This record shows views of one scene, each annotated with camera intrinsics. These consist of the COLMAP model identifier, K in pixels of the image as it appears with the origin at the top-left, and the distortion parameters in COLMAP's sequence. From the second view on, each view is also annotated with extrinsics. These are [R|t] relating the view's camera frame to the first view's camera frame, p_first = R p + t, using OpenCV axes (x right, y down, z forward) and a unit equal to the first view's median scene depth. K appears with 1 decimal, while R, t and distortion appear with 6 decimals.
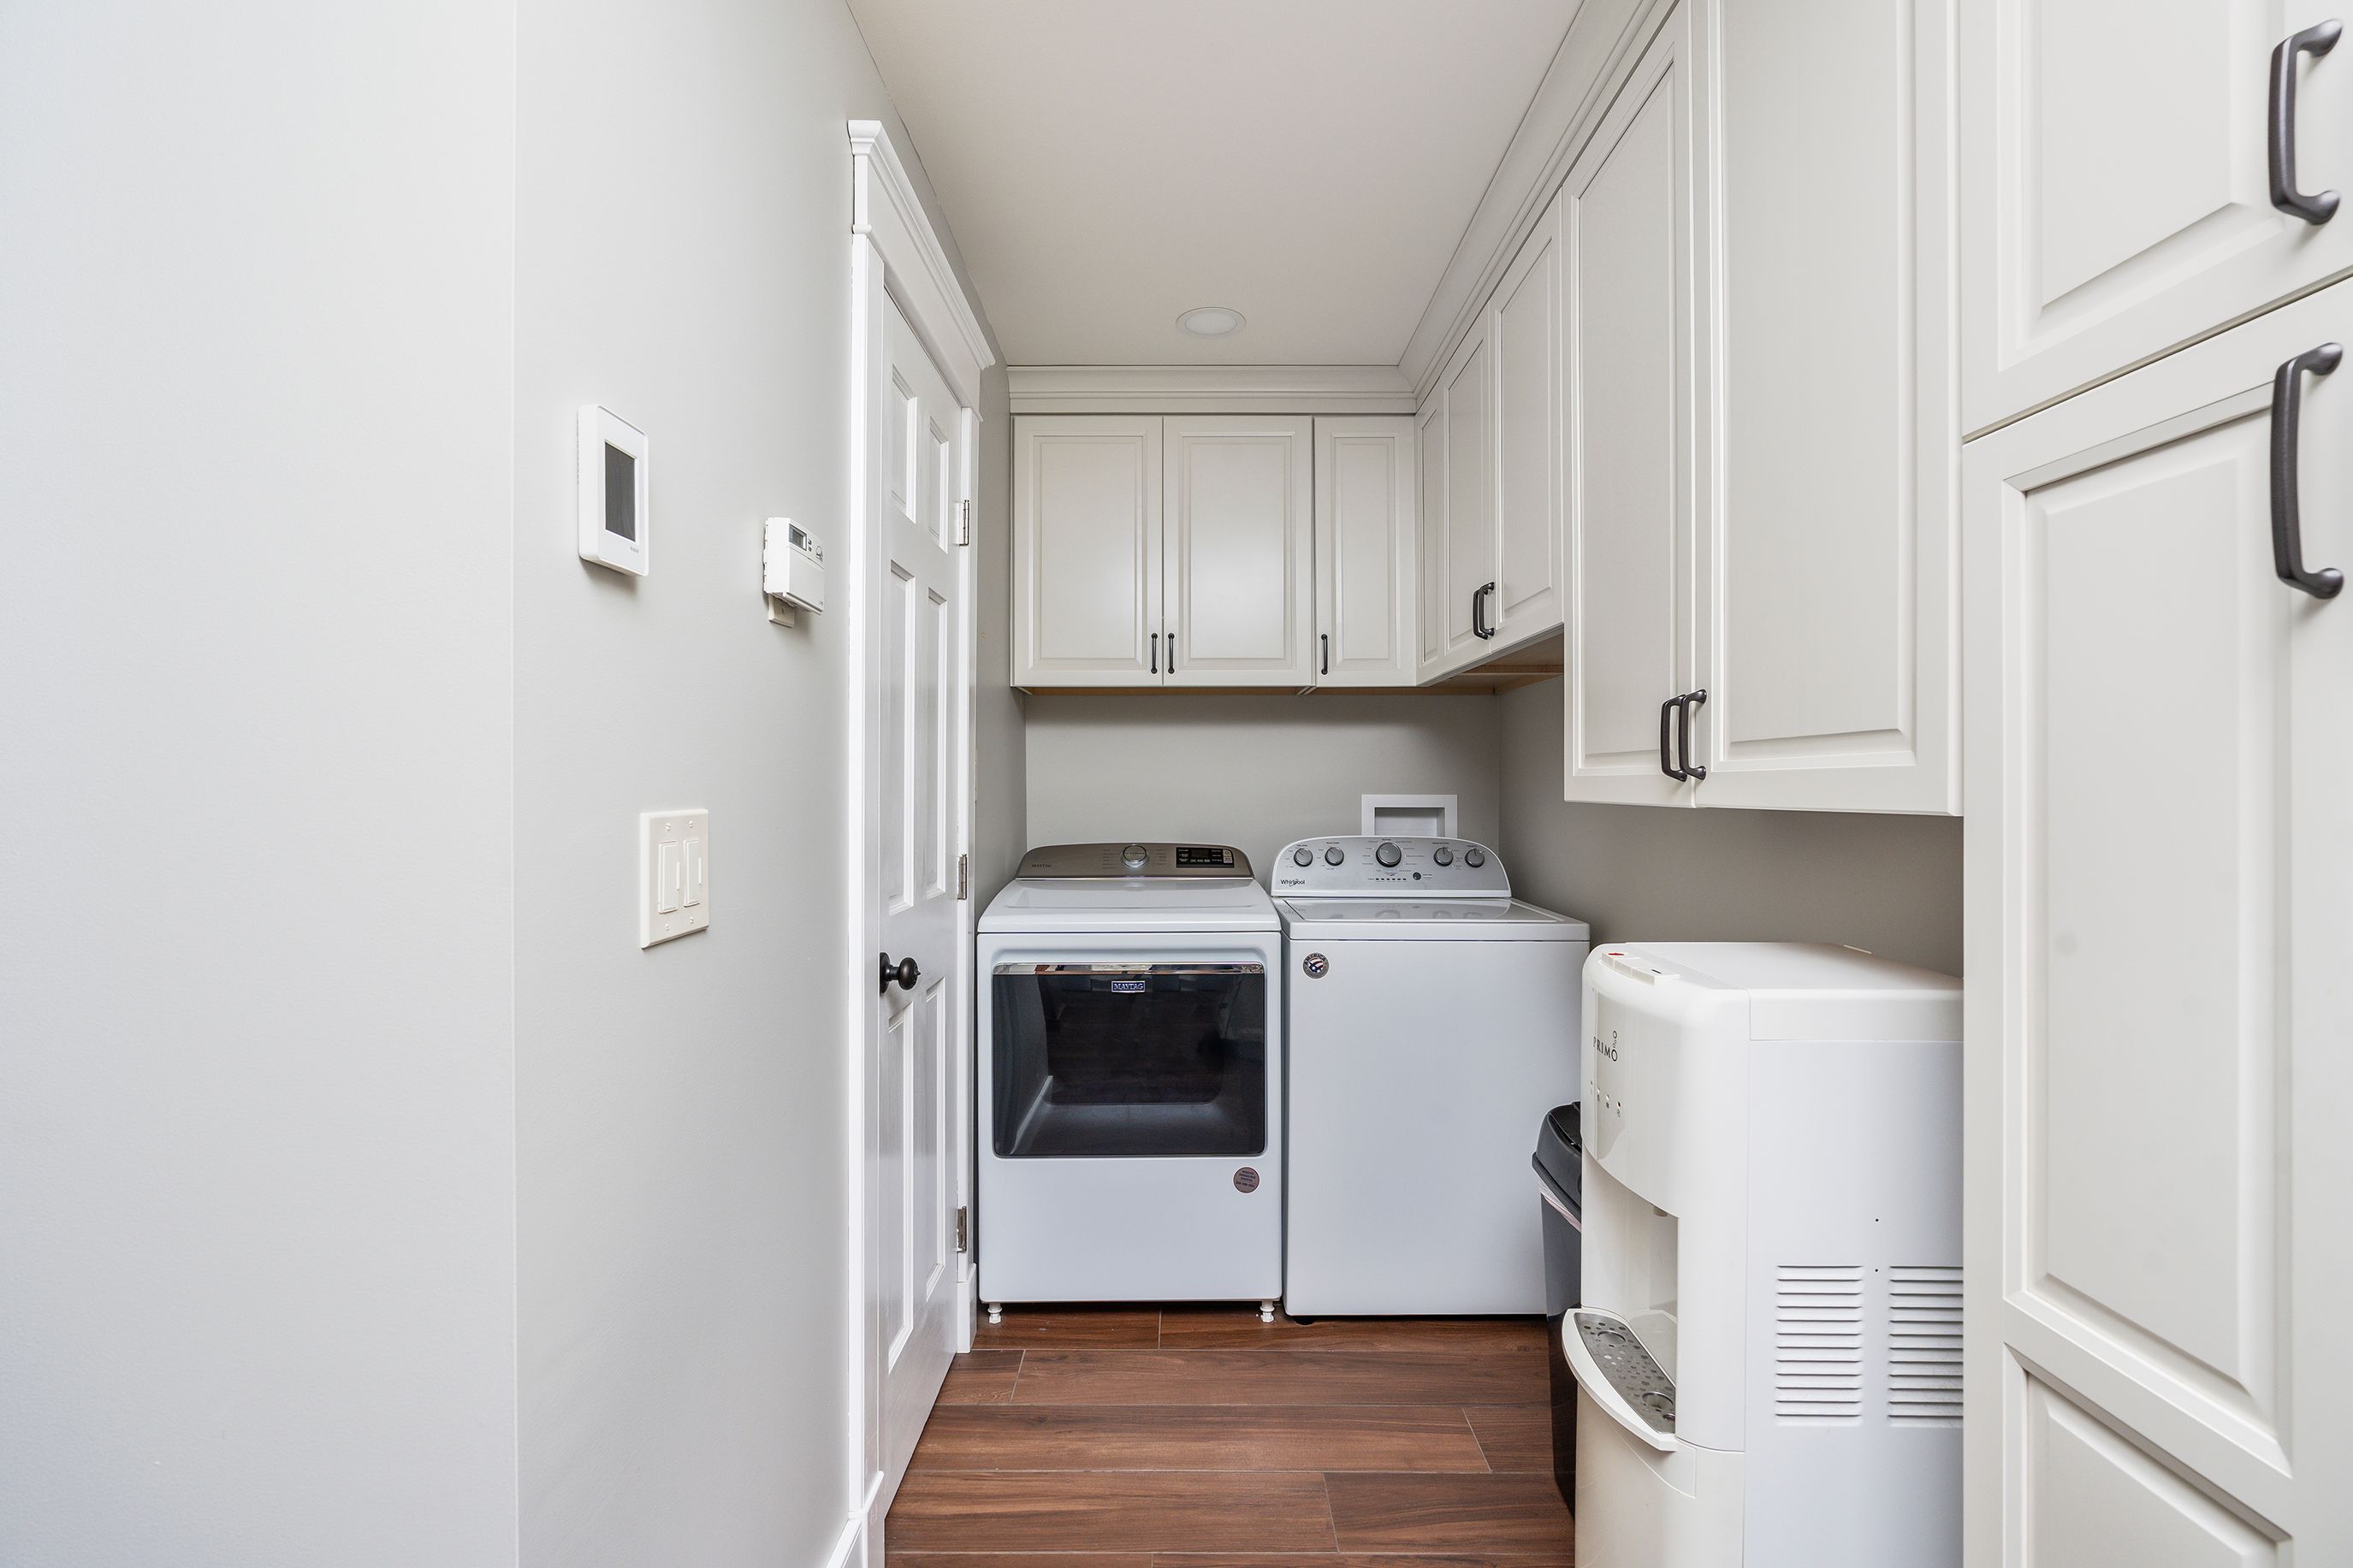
lens RADIAL K [[1059.9, 0, 1181.6], [0, 1059.9, 801.6], [0, 0, 1]] dist [-0.007418, 0.001135]
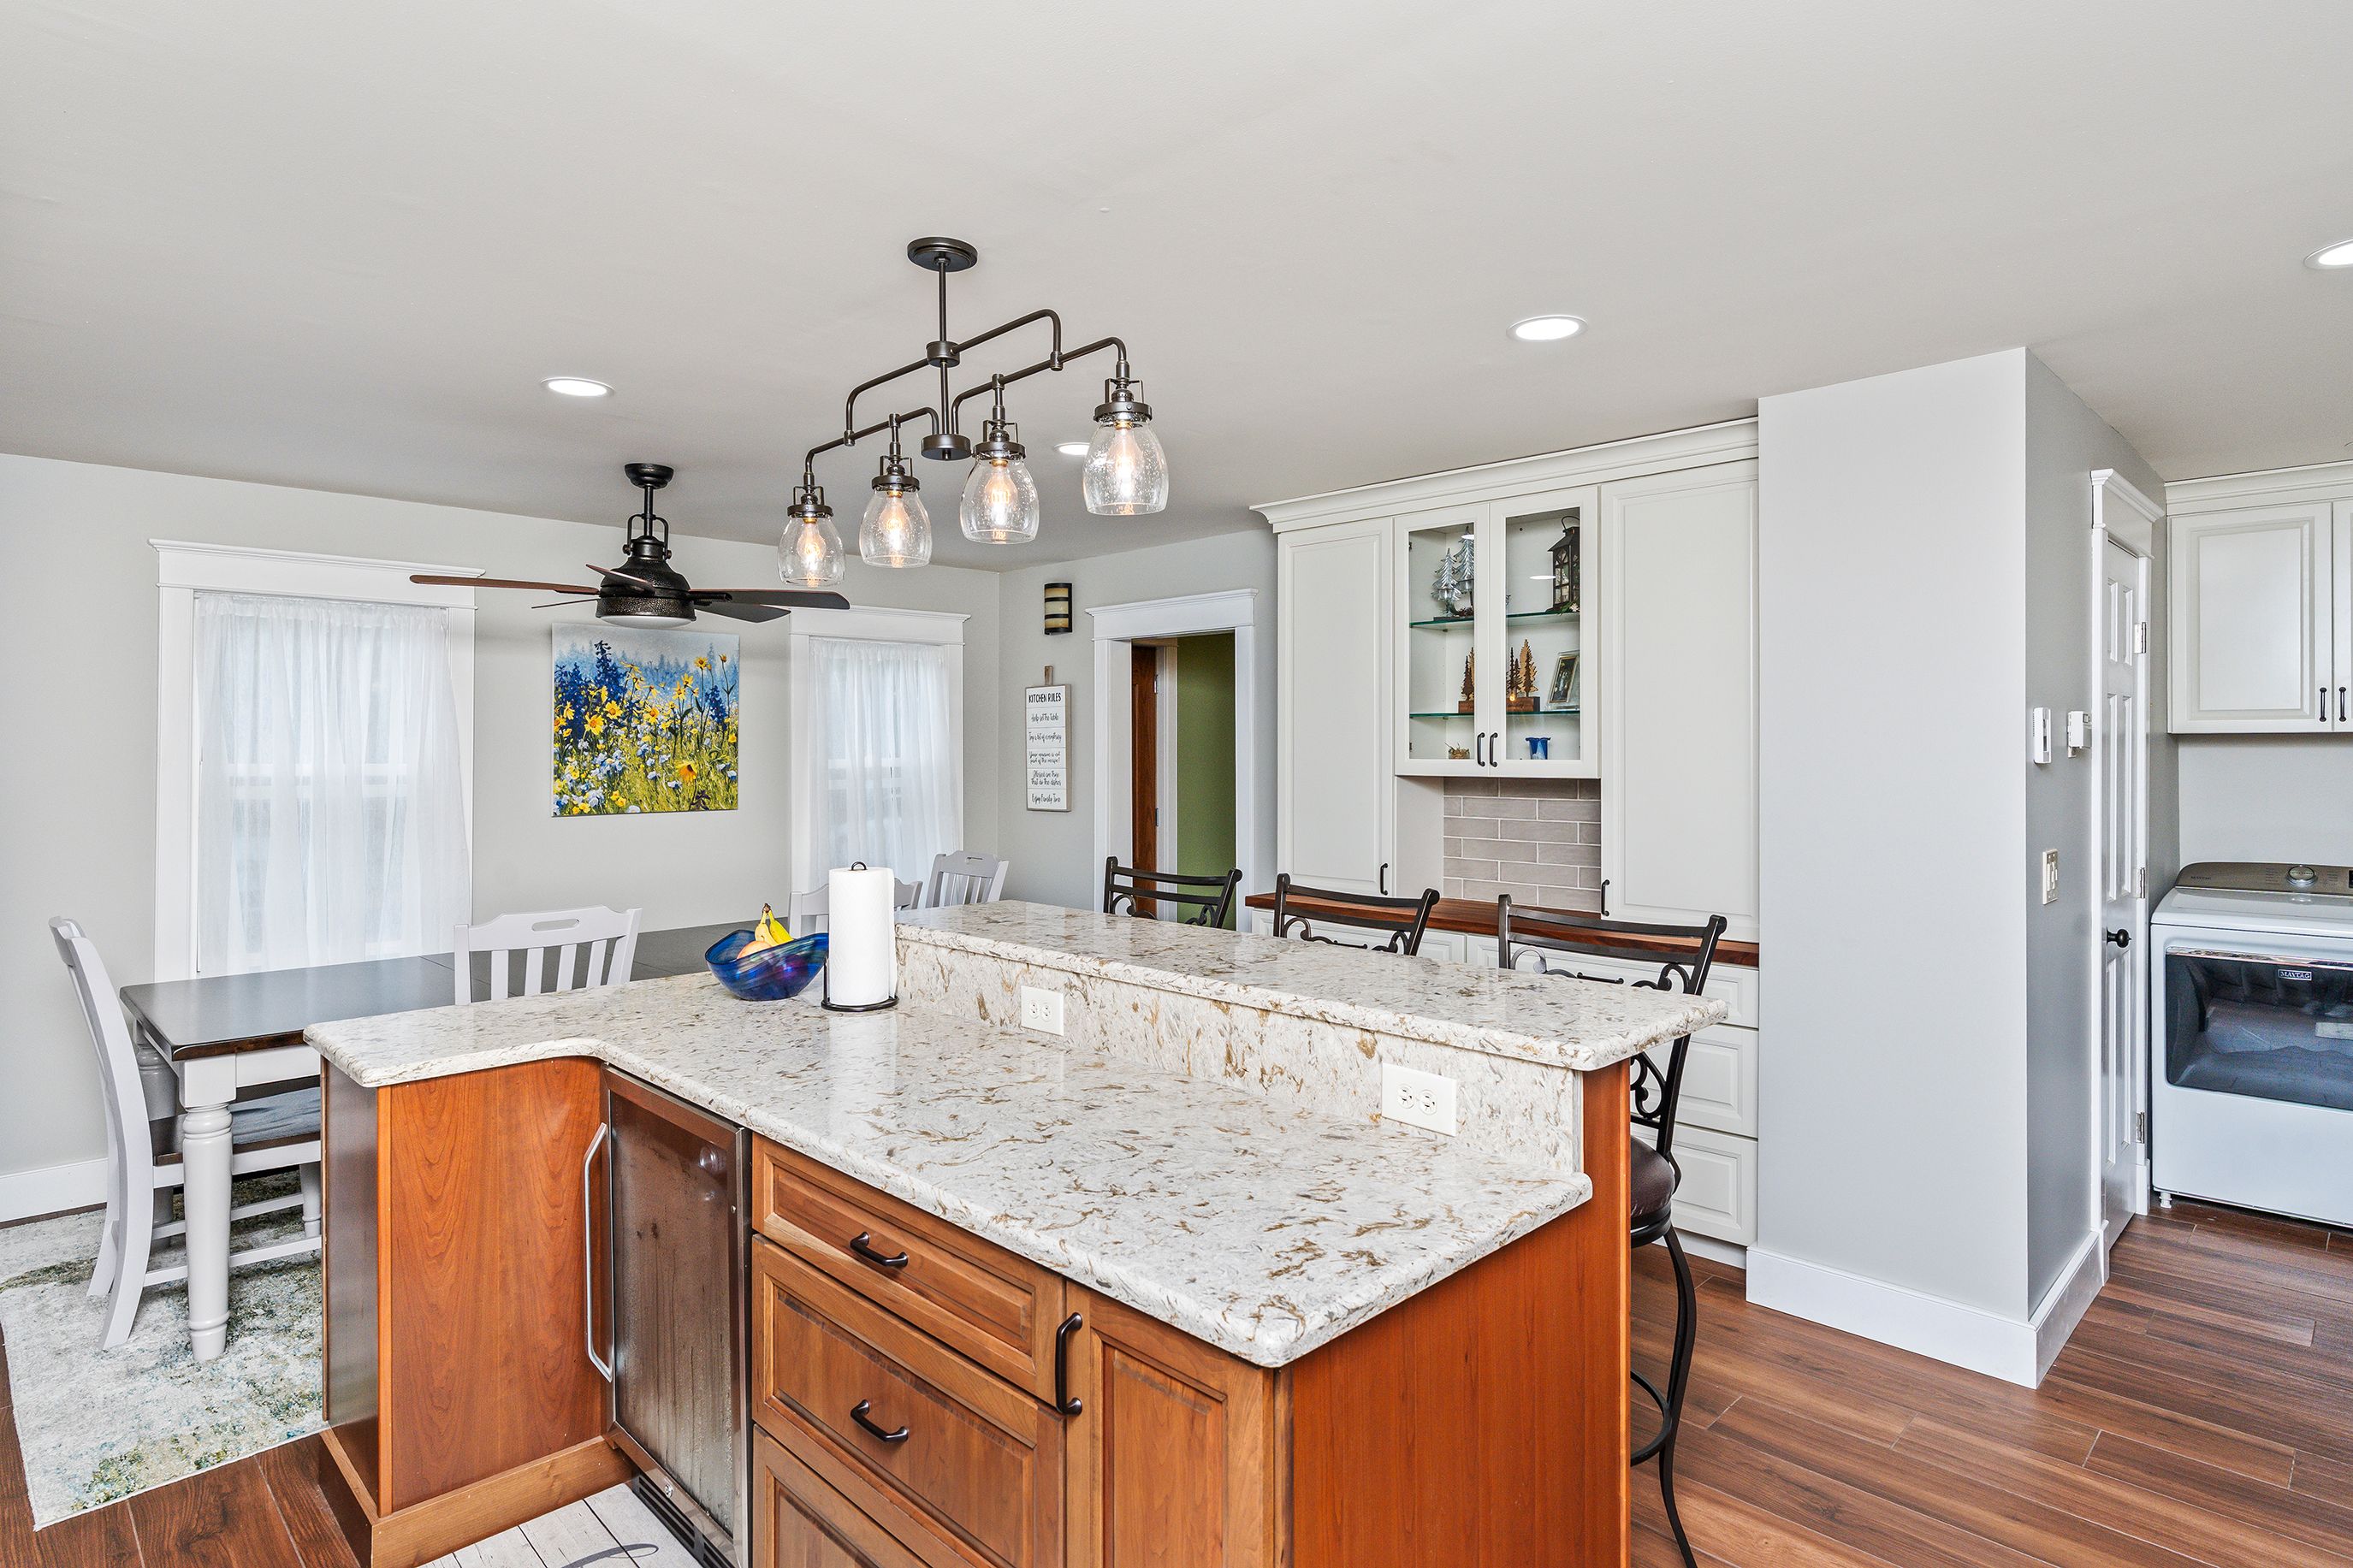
lens RADIAL K [[1248.4, 0, 1177.2], [0, 1248.4, 745.9], [0, 0, 1]] dist [-0.001314, -0.000692]
pose [[0.709580, -0.002574, -0.704620, 0.058254], [-0.010792, 0.999836, -0.014519, -0.075026], [0.704542, 0.017907, 0.709436, -1.098420]]
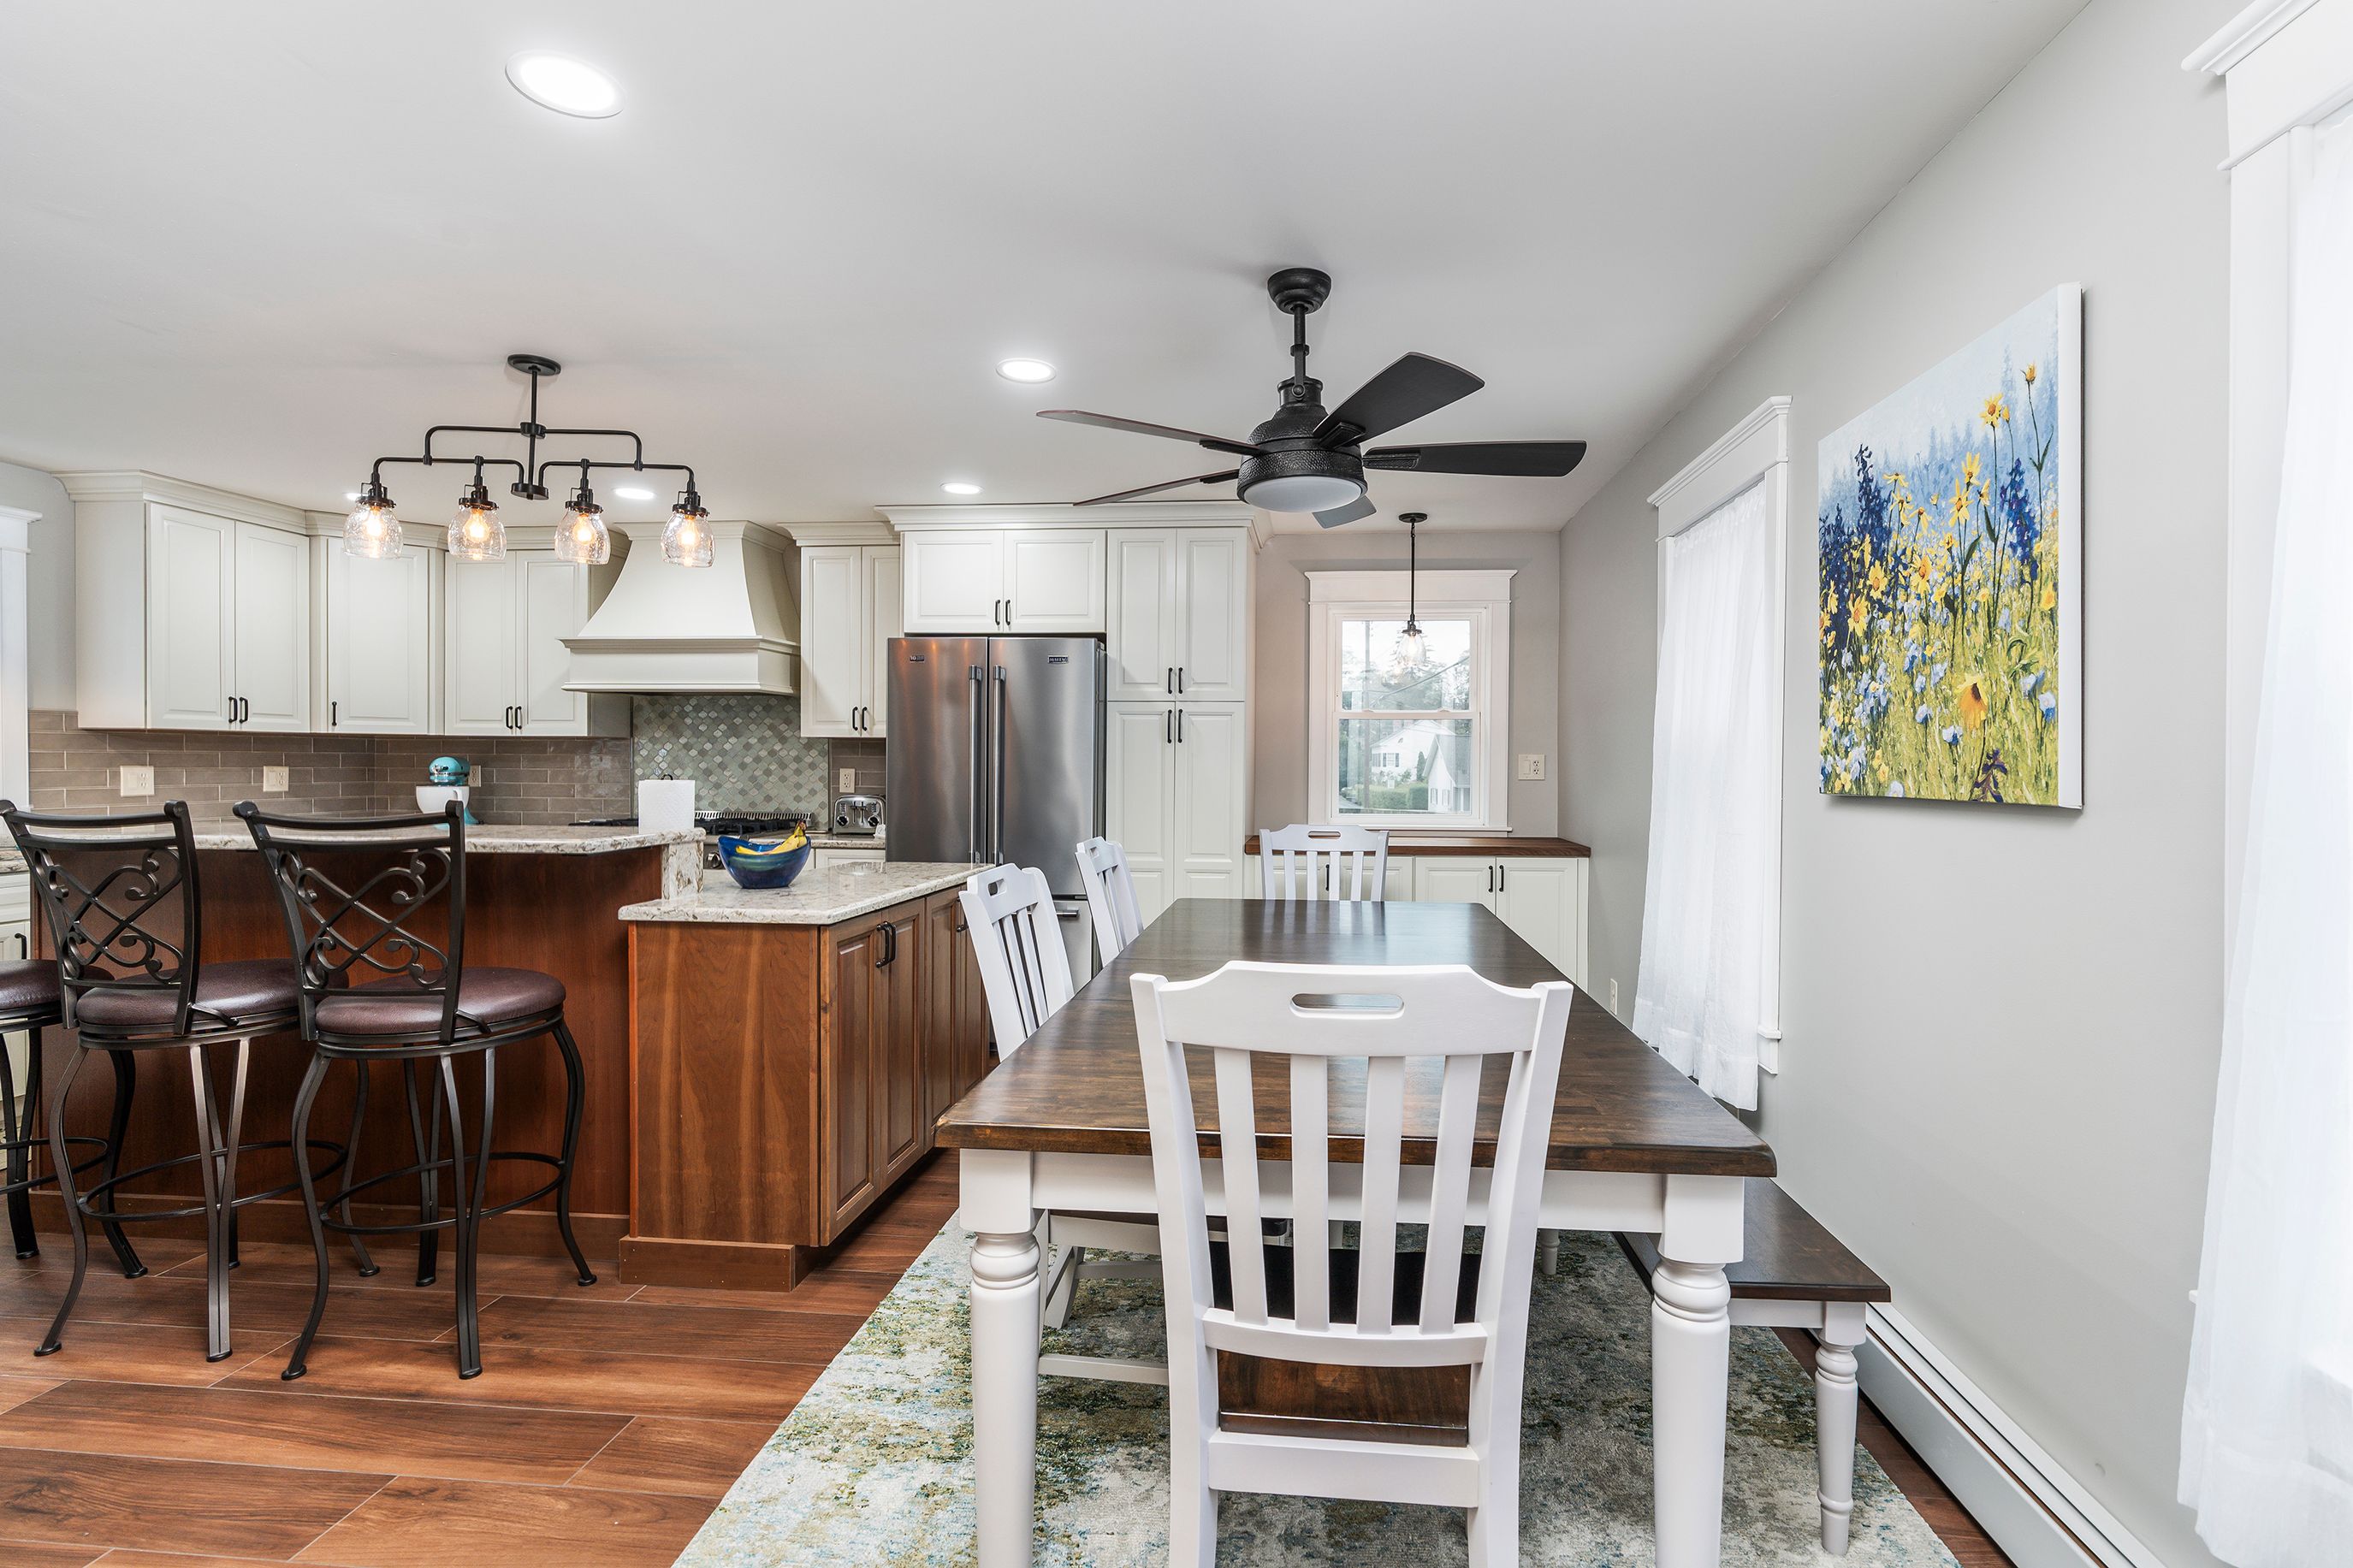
lens RADIAL K [[1068.5, 0, 1235.2], [0, 1068.5, 775.1], [0, 0, 1]] dist [-0.004782, 0.000687]
pose [[-0.996807, -0.007750, 0.079471, -1.706900], [-0.005691, 0.999643, 0.026107, -0.015964], [-0.079645, 0.025572, -0.996495, 0.684922]]
